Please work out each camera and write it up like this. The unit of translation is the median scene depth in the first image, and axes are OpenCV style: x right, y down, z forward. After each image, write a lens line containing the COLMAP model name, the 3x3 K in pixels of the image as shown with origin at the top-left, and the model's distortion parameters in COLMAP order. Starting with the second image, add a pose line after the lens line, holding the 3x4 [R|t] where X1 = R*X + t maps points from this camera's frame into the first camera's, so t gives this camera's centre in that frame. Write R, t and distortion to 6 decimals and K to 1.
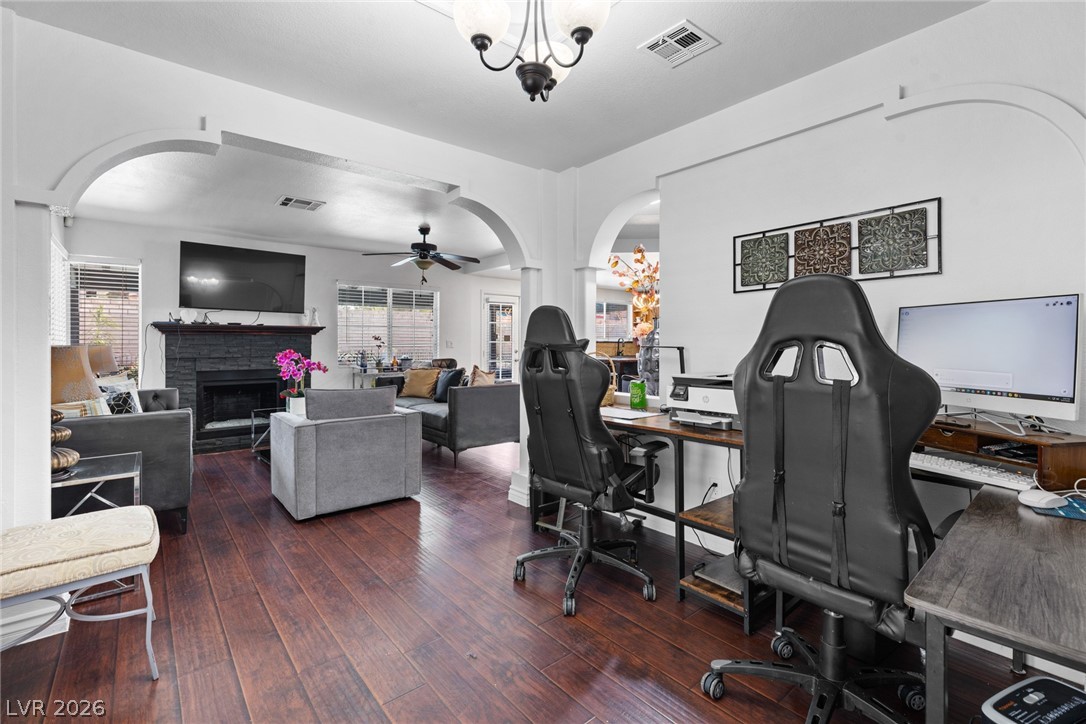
lens RADIAL K [[505.7, 0, 543.5], [0, 505.7, 341.5], [0, 0, 1]] dist [0.000297, -0.000258]
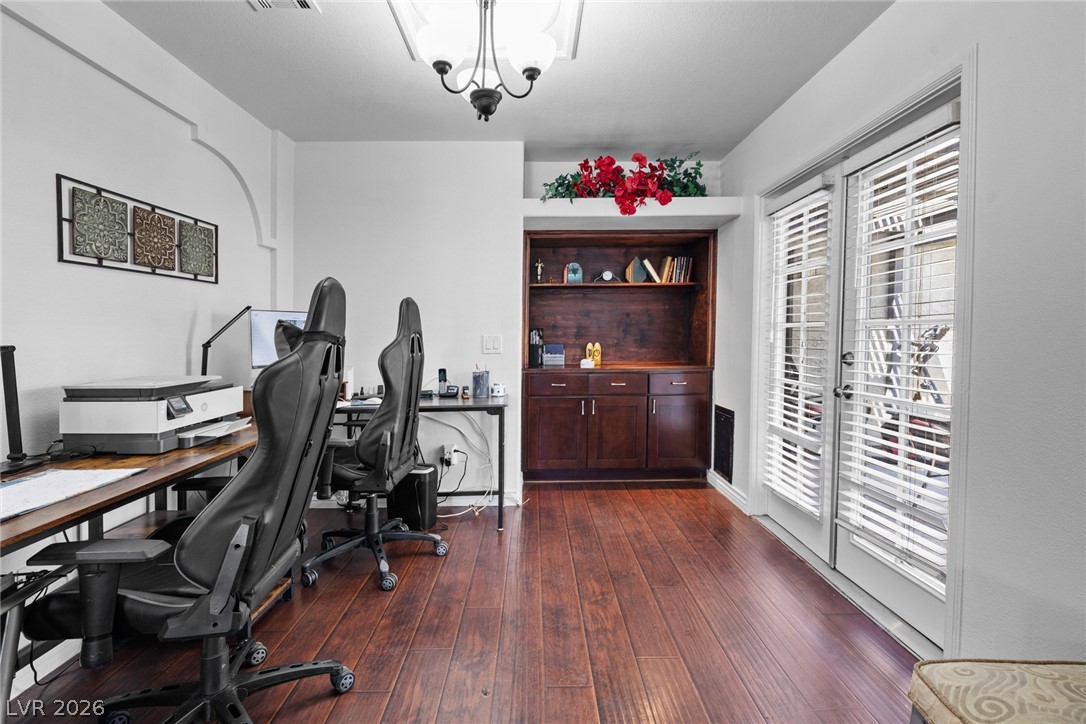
lens RADIAL K [[505.7, 0, 543.5], [0, 505.7, 341.5], [0, 0, 1]] dist [0.000297, -0.000258]
pose [[-0.790928, -0.012091, 0.611790, -0.600455], [-0.004697, 0.999895, 0.013689, -0.003333], [-0.611892, 0.007954, -0.790901, 1.298017]]
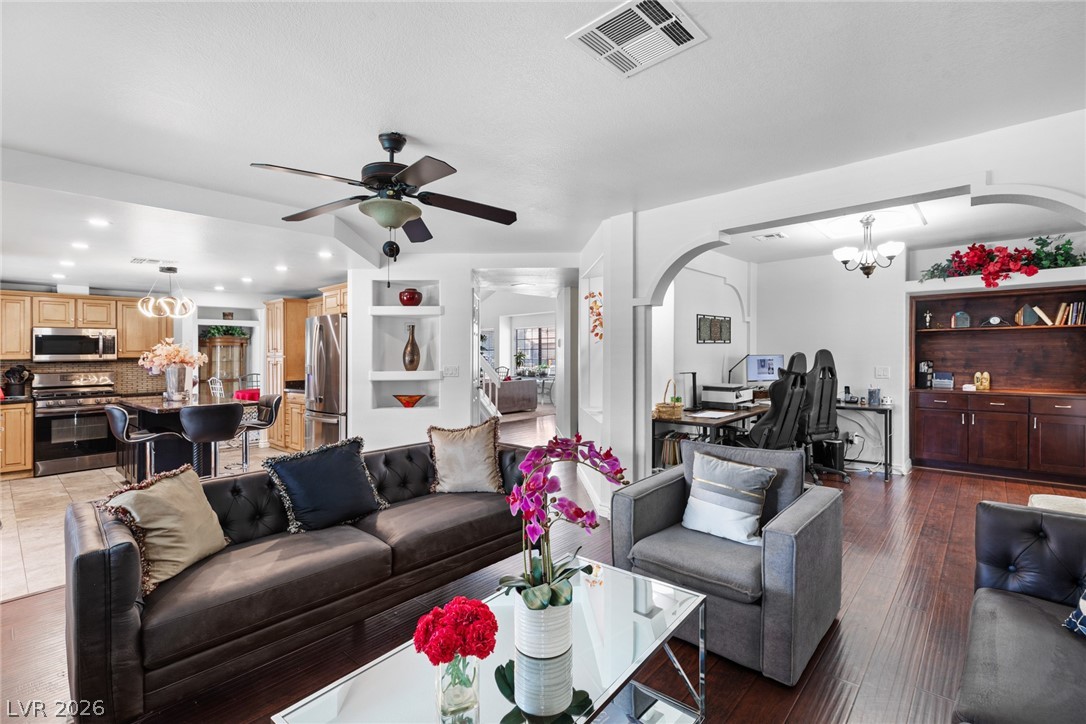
lens RADIAL K [[494.1, 0, 539.7], [0, 494.1, 348.9], [0, 0, 1]] dist [0.002163, 0.000418]
pose [[-0.152947, 0.001553, 0.988233, -1.614566], [0.000391, 0.999999, -0.001511, -0.080984], [-0.988234, 0.000155, -0.152948, 2.158724]]
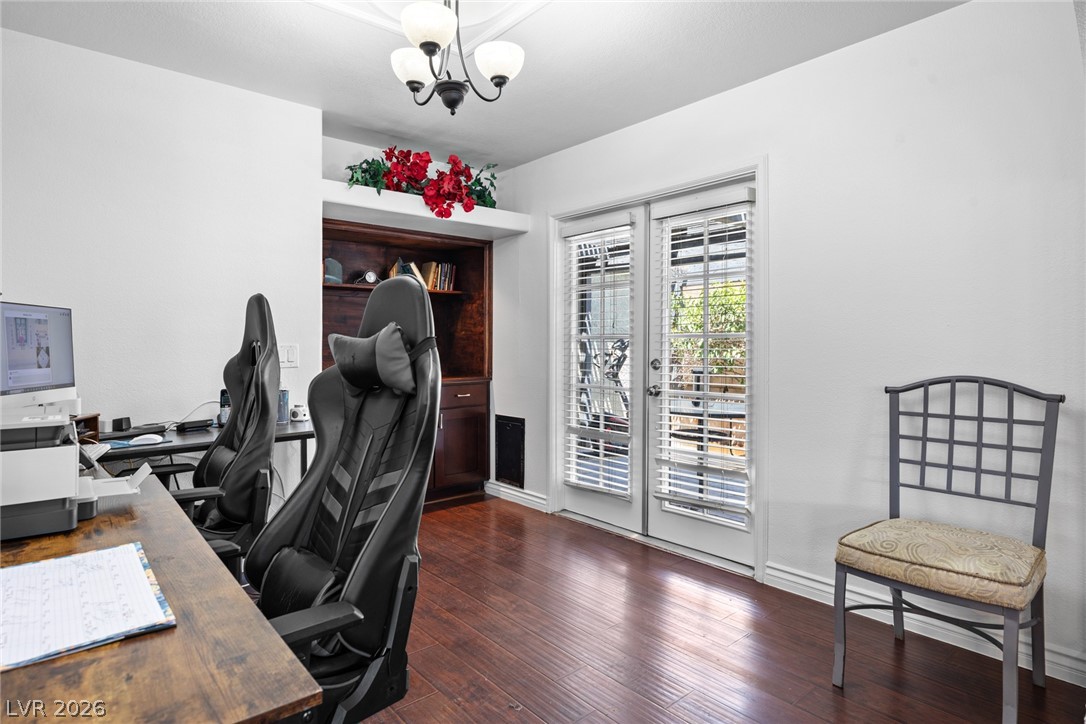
lens RADIAL K [[596.6, 0, 539.9], [0, 596.6, 342.2], [0, 0, 1]] dist [0.003473, 0.000274]
pose [[-0.999402, -0.006525, -0.033963, -0.140086], [-0.006147, 0.999918, -0.011241, 0.005439], [0.034033, -0.011026, -0.999360, 1.600829]]
